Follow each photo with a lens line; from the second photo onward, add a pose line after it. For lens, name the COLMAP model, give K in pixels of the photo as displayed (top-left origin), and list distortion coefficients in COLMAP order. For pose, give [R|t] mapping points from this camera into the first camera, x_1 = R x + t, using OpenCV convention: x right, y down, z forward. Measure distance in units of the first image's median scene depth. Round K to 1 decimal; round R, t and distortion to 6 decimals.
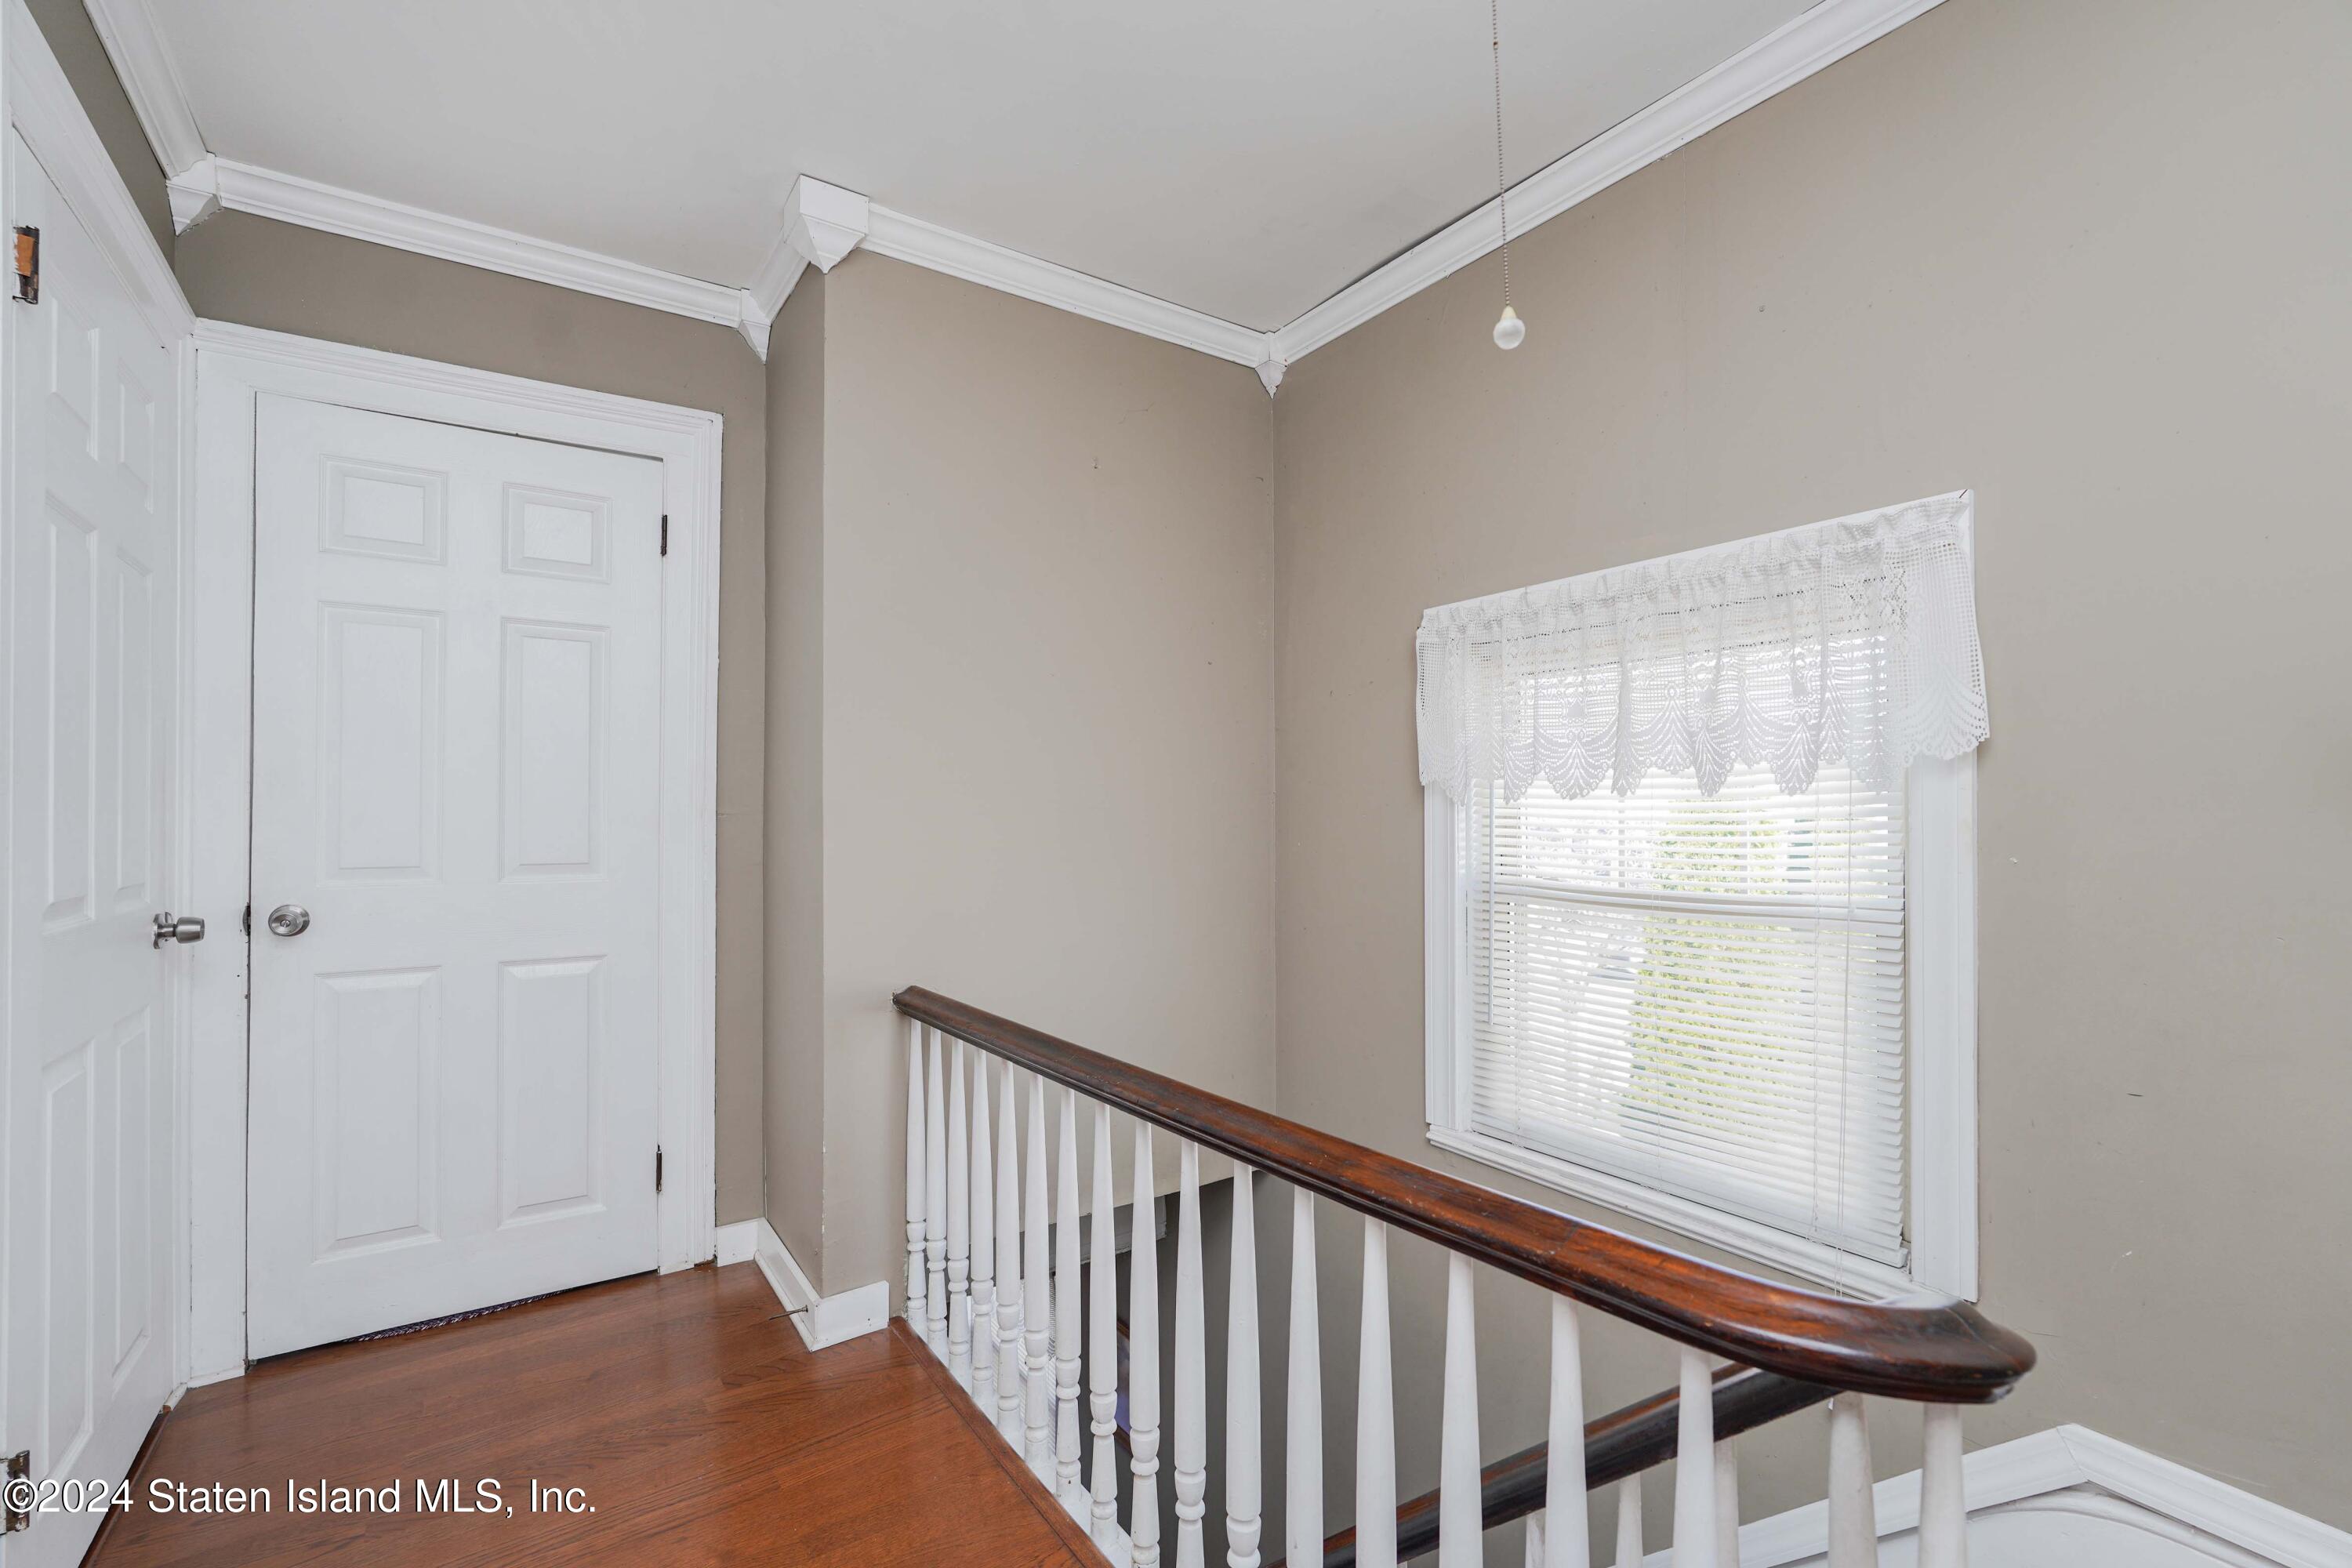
lens RADIAL K [[1038.6, 0, 1171.9], [0, 1038.6, 790.7], [0, 0, 1]] dist [-0.002140, 0.000169]
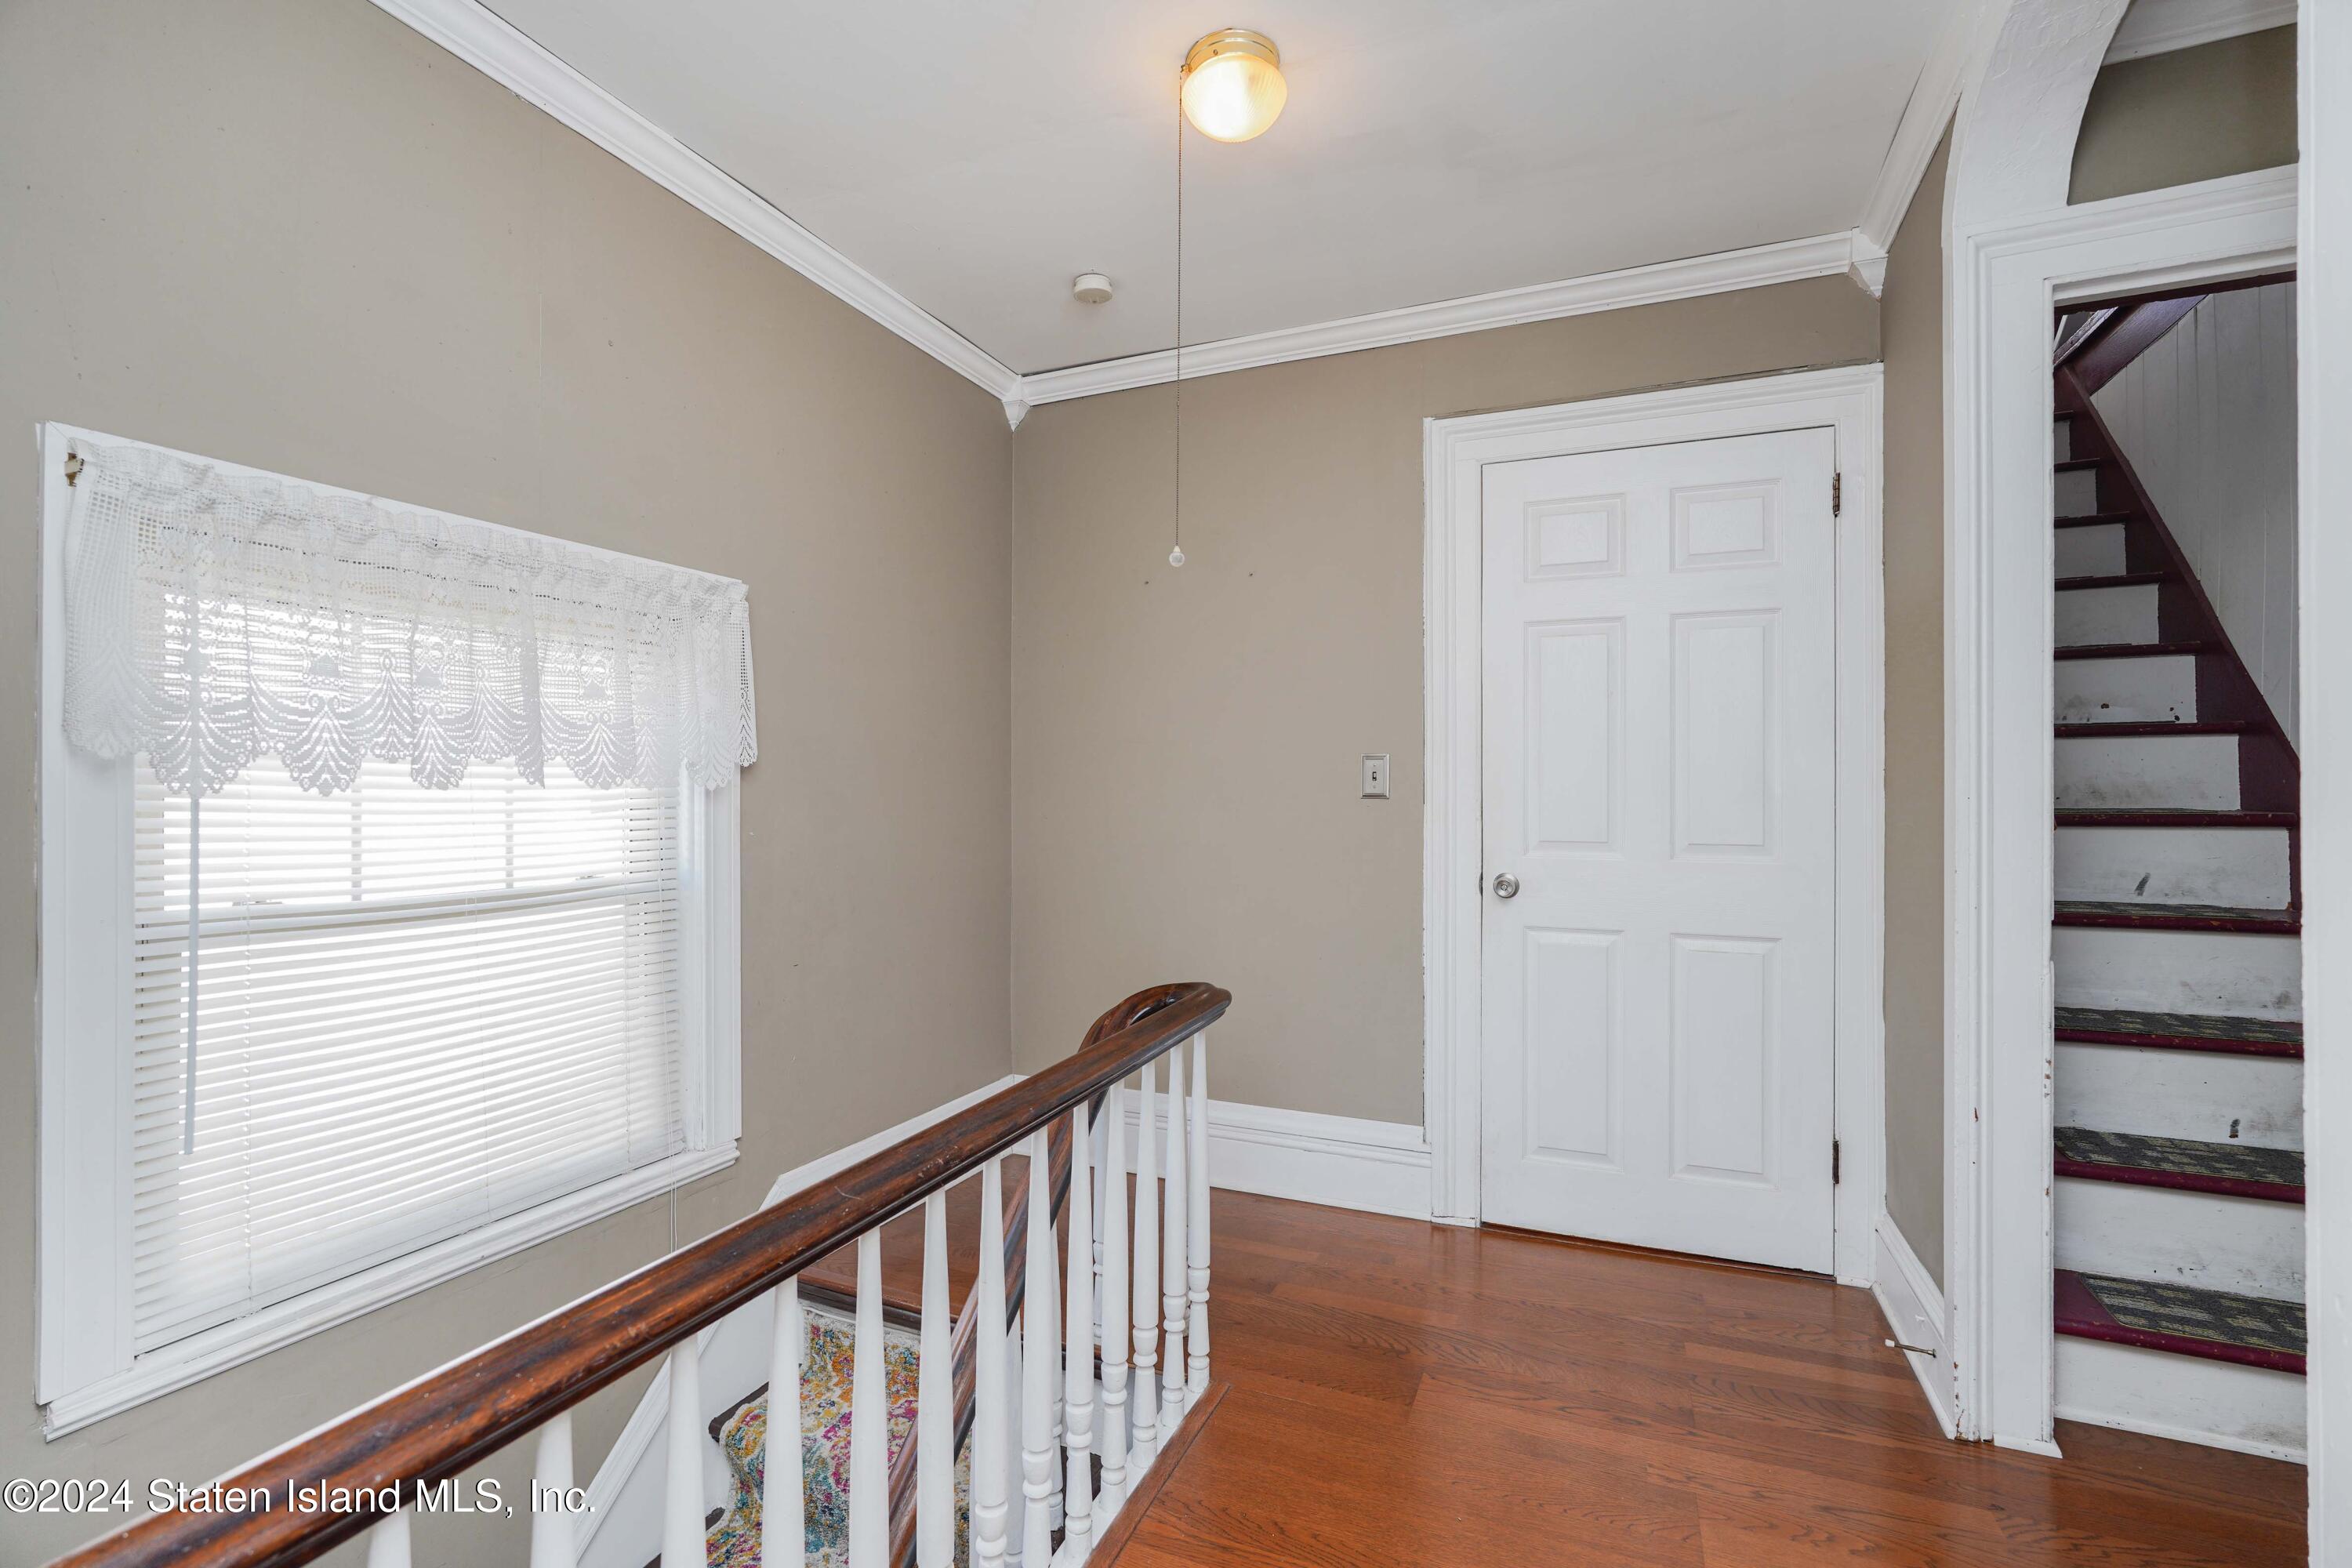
lens RADIAL K [[1038.6, 0, 1171.9], [0, 1038.6, 790.7], [0, 0, 1]] dist [-0.002140, 0.000169]
pose [[-0.539855, 0.009148, 0.841708, -0.616417], [-0.010020, 0.999800, -0.017293, 0.019274], [-0.841698, -0.017769, -0.539656, 1.000742]]
